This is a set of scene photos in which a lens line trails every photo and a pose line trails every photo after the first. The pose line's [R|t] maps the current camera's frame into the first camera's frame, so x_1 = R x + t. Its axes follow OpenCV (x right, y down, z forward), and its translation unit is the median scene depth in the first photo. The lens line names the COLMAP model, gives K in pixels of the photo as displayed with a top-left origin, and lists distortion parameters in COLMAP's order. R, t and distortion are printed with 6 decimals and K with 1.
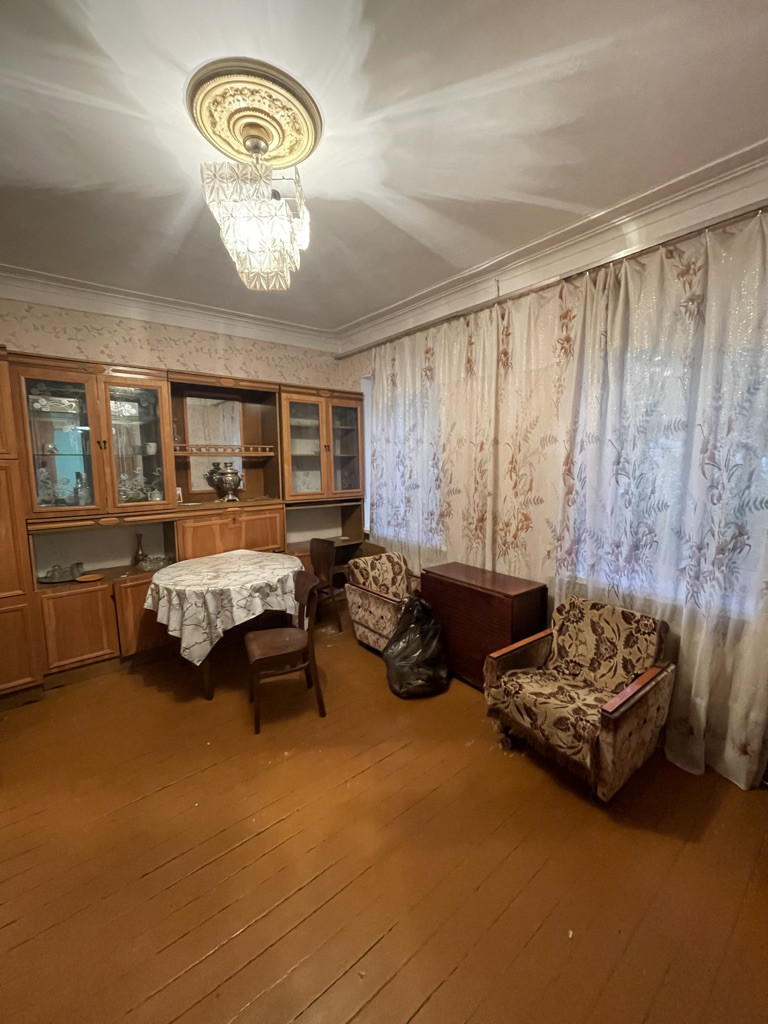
lens RADIAL K [[413.0, 0, 385.3], [0, 413.0, 506.3], [0, 0, 1]] dist [0.001196, 0.000146]
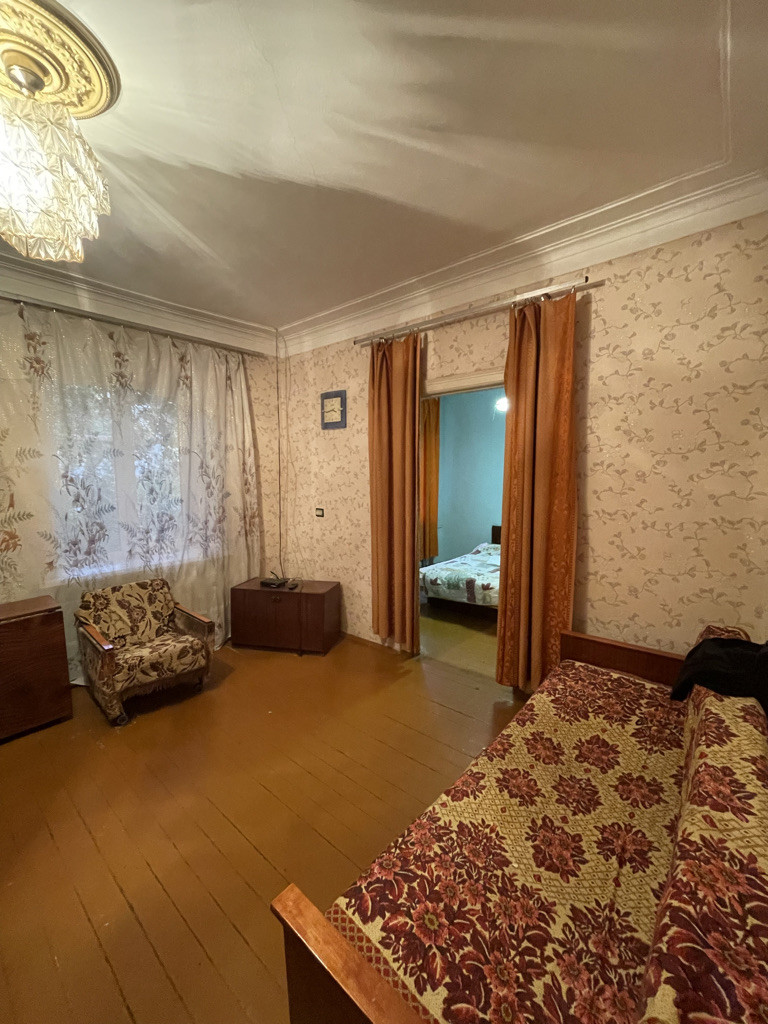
lens RADIAL K [[413.0, 0, 385.3], [0, 413.0, 506.3], [0, 0, 1]] dist [0.001196, 0.000146]
pose [[-0.187465, -0.069667, 0.979798, -0.917189], [0.117738, 0.988697, 0.092827, -0.029370], [-0.975190, 0.132761, -0.177144, 0.415371]]
